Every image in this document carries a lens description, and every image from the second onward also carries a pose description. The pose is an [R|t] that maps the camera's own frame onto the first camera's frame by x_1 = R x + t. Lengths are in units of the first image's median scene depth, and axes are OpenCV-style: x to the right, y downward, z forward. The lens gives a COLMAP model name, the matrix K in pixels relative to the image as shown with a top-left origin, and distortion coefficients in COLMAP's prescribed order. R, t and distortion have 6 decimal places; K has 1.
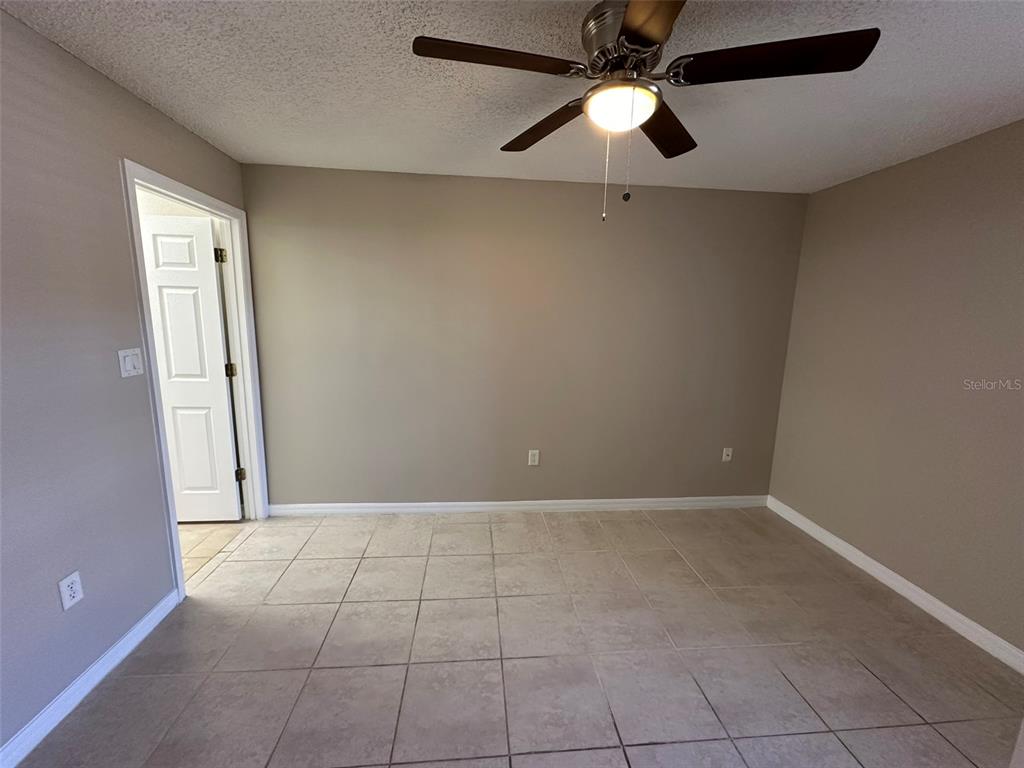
lens RADIAL K [[408.3, 0, 512.0], [0, 408.3, 384.0], [0, 0, 1]] dist [-0.002011, 0.000011]
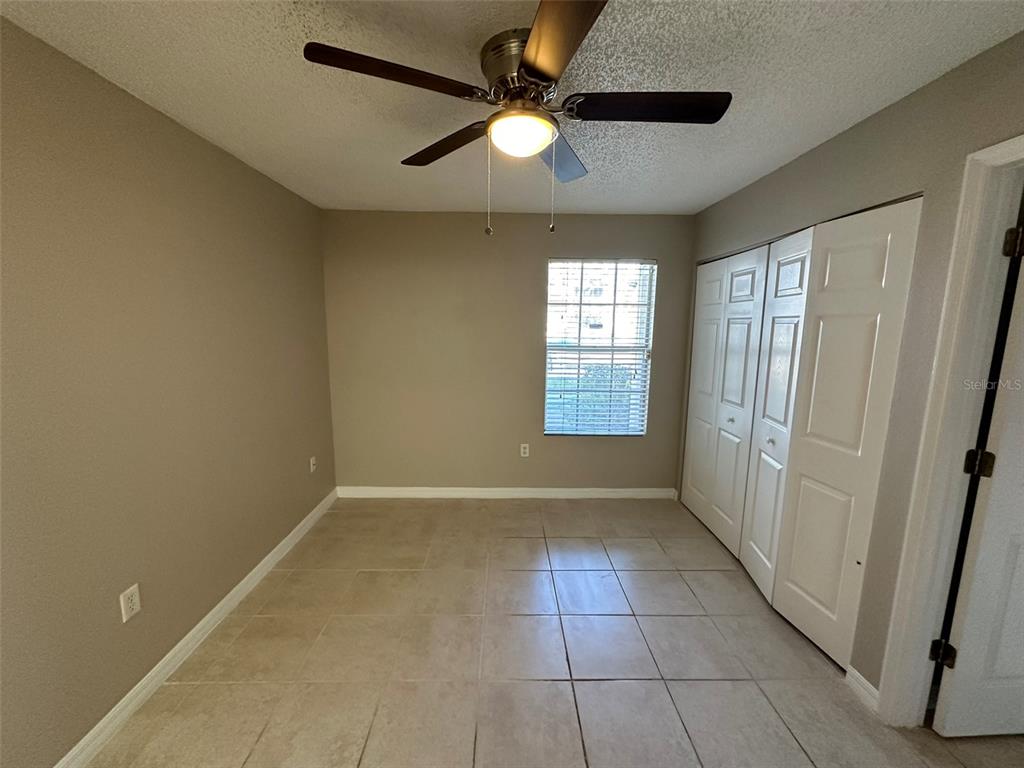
lens RADIAL K [[408.3, 0, 512.0], [0, 408.3, 384.0], [0, 0, 1]] dist [-0.002011, 0.000011]
pose [[0.074487, -0.172530, 0.982184, -0.451304], [0.156912, 0.974679, 0.159311, -0.118377], [-0.984800, 0.142250, 0.099673, 0.523441]]
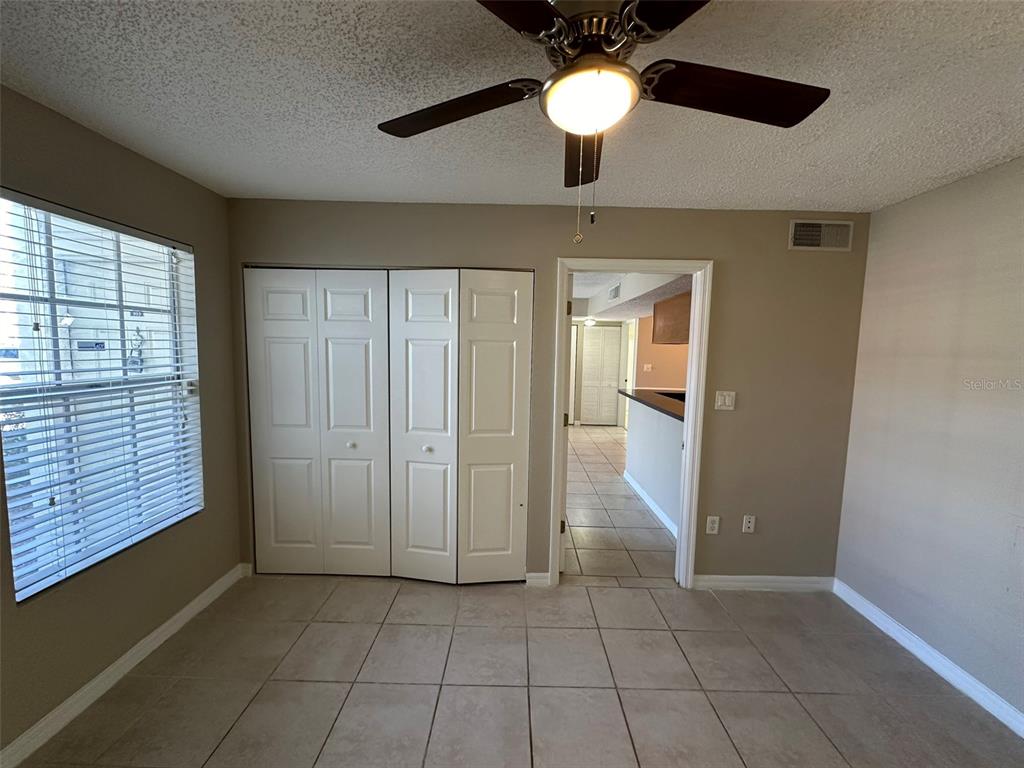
lens RADIAL K [[412.5, 0, 512.2], [0, 412.5, 382.9], [0, 0, 1]] dist [-0.001852, -0.000191]
pose [[-0.994163, -0.056157, 0.092119, 0.160216], [-0.030912, 0.966321, 0.255478, -0.189806], [-0.103363, 0.251139, -0.962416, 0.991781]]
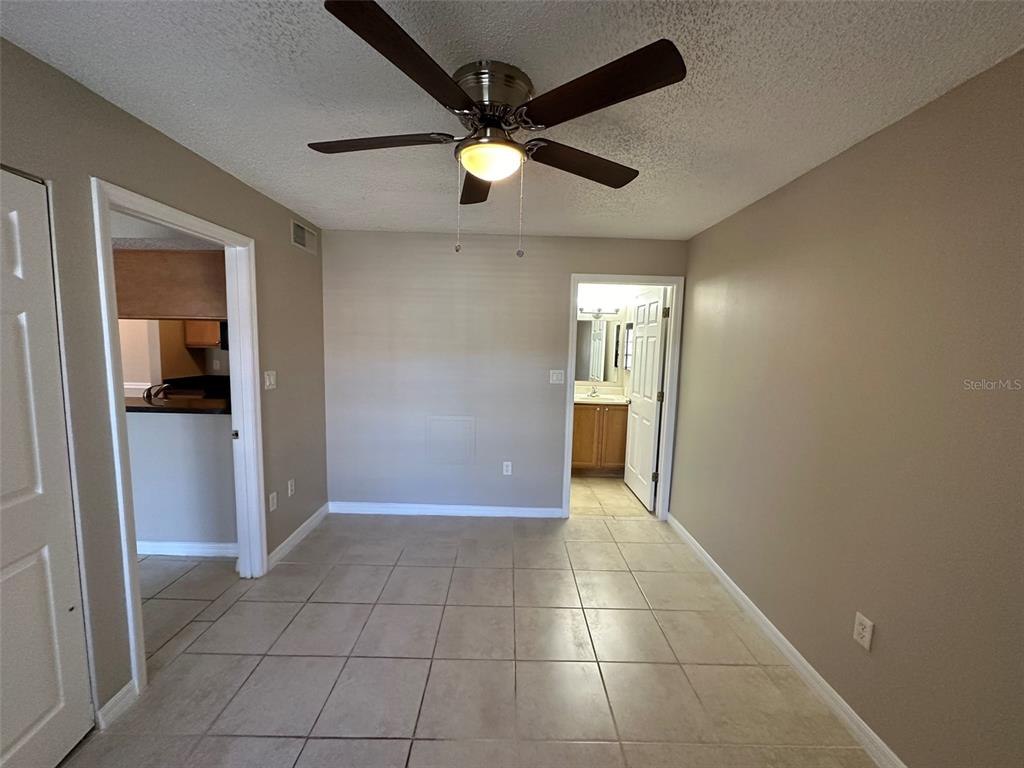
lens RADIAL K [[408.3, 0, 512.0], [0, 408.3, 384.0], [0, 0, 1]] dist [-0.002011, 0.000011]
pose [[-0.084199, 0.076612, -0.993499, 0.713471], [-0.193897, 0.976722, 0.091751, -0.109670], [0.977402, 0.200361, -0.067384, 0.645416]]
